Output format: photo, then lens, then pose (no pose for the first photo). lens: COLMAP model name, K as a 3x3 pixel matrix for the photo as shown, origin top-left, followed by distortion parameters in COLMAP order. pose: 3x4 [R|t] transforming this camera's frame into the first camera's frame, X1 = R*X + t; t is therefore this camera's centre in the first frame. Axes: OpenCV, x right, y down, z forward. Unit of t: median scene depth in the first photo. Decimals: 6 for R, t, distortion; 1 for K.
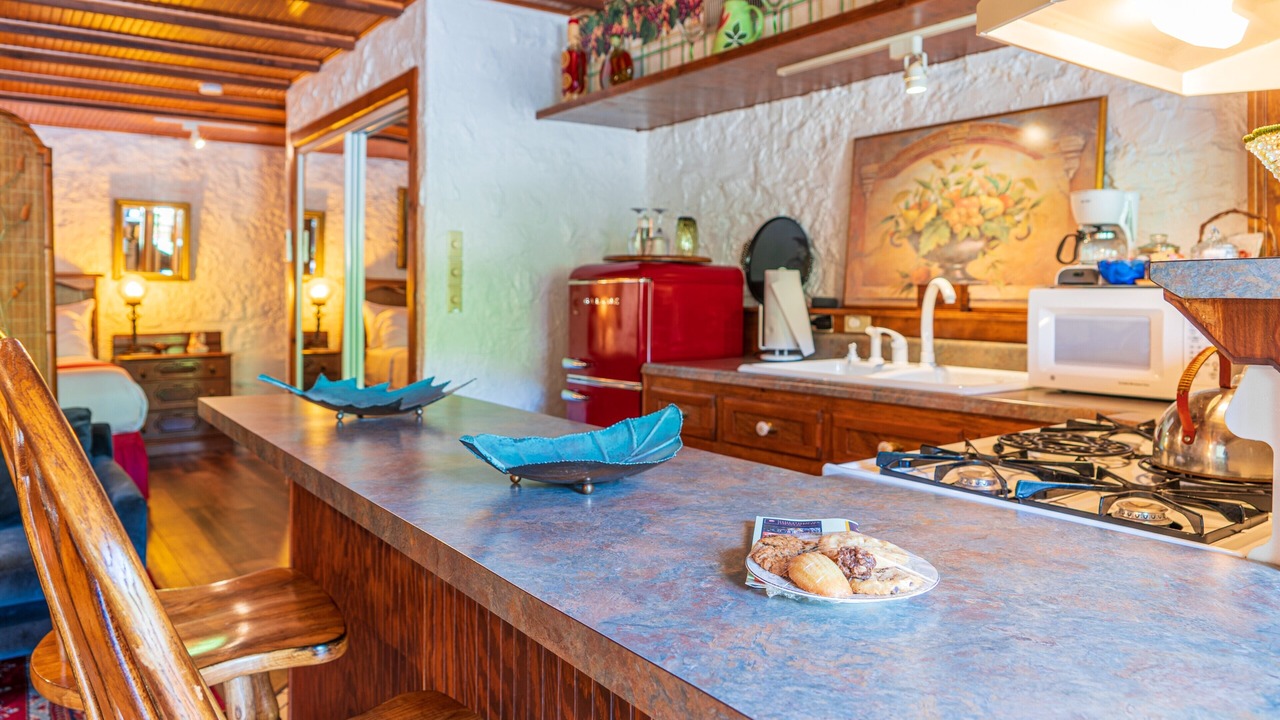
lens RADIAL K [[900.5, 0, 639.5], [0, 900.5, 348.1], [0, 0, 1]] dist [-0.003595, 0.004159]
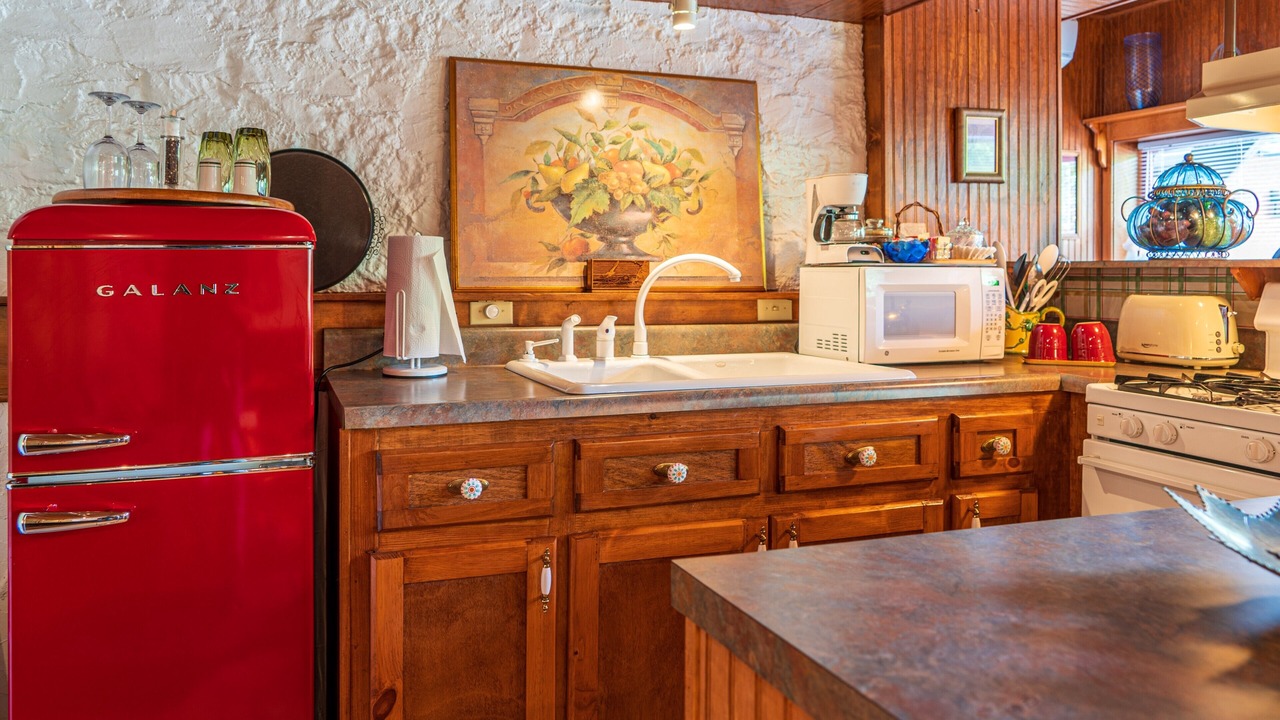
lens RADIAL K [[900.5, 0, 609.0], [0, 900.5, 286.0], [0, 0, 1]] dist [-0.003595, 0.004159]
pose [[0.304472, -0.017815, 0.952355, -0.463582], [0.058423, 0.998292, -0.000004, -0.046849], [-0.950728, 0.055641, 0.304993, 0.747370]]
